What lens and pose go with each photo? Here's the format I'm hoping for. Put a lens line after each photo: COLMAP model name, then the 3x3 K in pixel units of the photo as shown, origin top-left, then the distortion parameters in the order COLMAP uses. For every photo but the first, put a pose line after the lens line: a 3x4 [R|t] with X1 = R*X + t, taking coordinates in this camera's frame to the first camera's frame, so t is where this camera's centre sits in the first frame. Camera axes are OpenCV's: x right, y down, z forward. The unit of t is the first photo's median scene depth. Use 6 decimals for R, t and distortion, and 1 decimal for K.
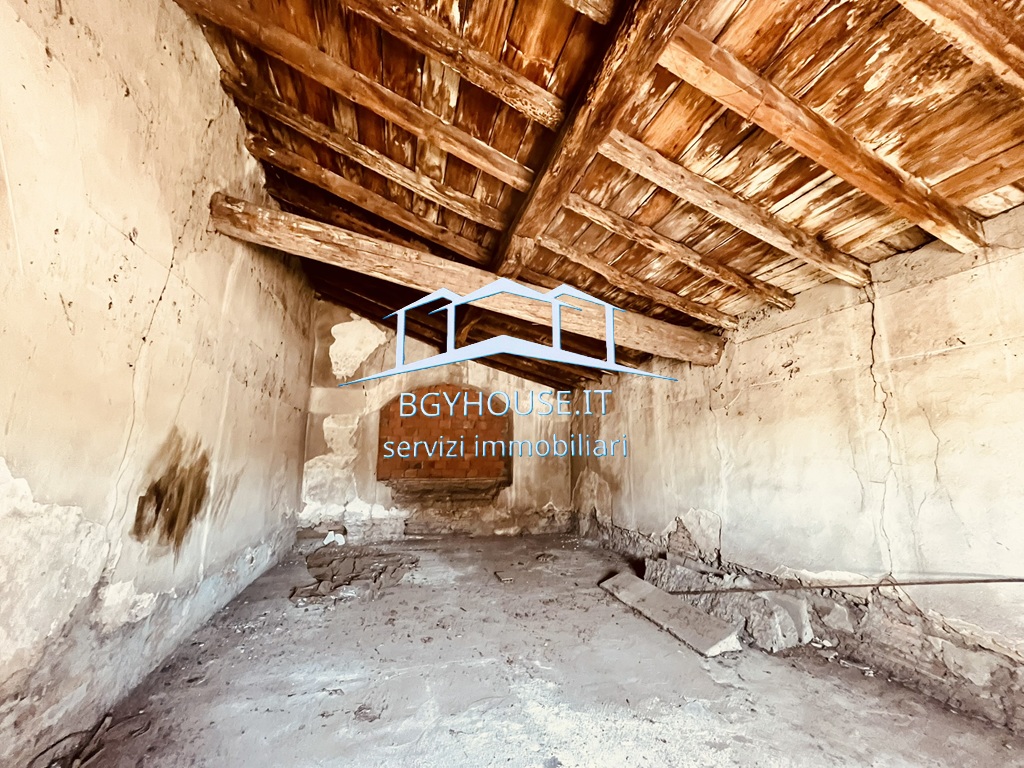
lens RADIAL K [[415.0, 0, 514.4], [0, 415.0, 385.9], [0, 0, 1]] dist [-0.003040, 0.000063]
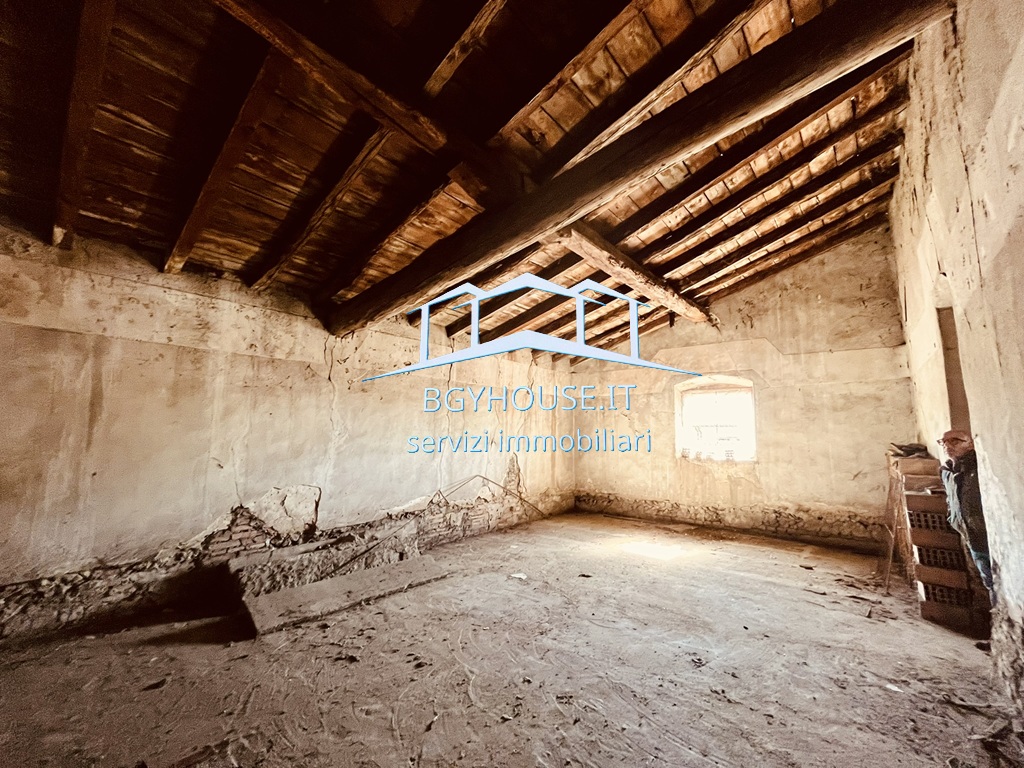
lens RADIAL K [[415.0, 0, 514.4], [0, 415.0, 385.9], [0, 0, 1]] dist [-0.003040, 0.000063]
pose [[-0.558972, 0.085754, 0.824740, -0.638348], [-0.148066, 0.968329, -0.201037, 0.226644], [-0.815860, -0.234490, -0.528571, 1.293210]]
